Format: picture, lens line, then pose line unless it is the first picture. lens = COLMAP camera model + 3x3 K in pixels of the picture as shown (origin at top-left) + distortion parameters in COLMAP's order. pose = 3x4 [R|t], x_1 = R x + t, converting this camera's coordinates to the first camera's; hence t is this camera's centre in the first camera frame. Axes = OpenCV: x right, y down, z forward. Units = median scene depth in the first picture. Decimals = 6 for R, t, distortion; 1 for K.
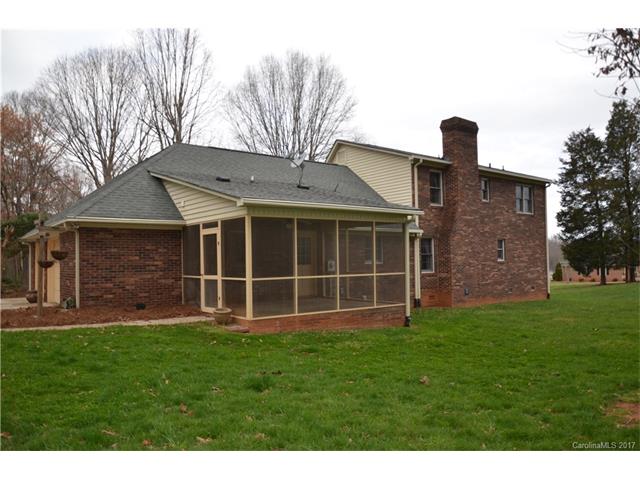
lens RADIAL K [[503.7, 0, 320.0], [0, 503.7, 240.0], [0, 0, 1]] dist [0.002367, 0.000260]
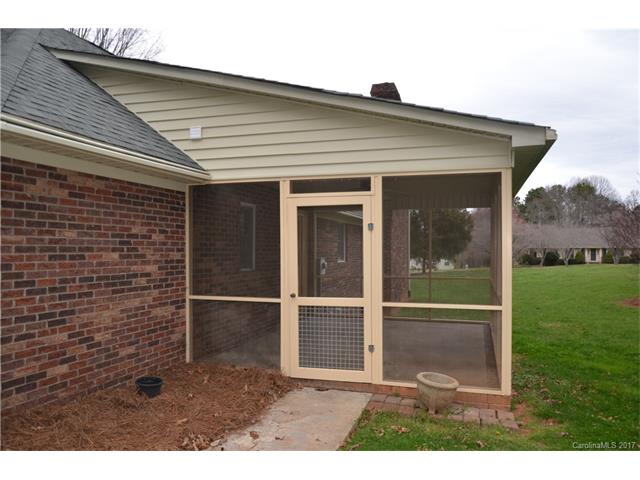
lens RADIAL K [[503.7, 0, 320.0], [0, 503.7, 240.0], [0, 0, 1]] dist [0.002367, 0.000260]
pose [[0.823854, 0.025165, 0.566243, -0.451020], [-0.037123, 0.999265, 0.009603, 0.013983], [-0.565585, -0.028932, 0.824182, 0.601321]]
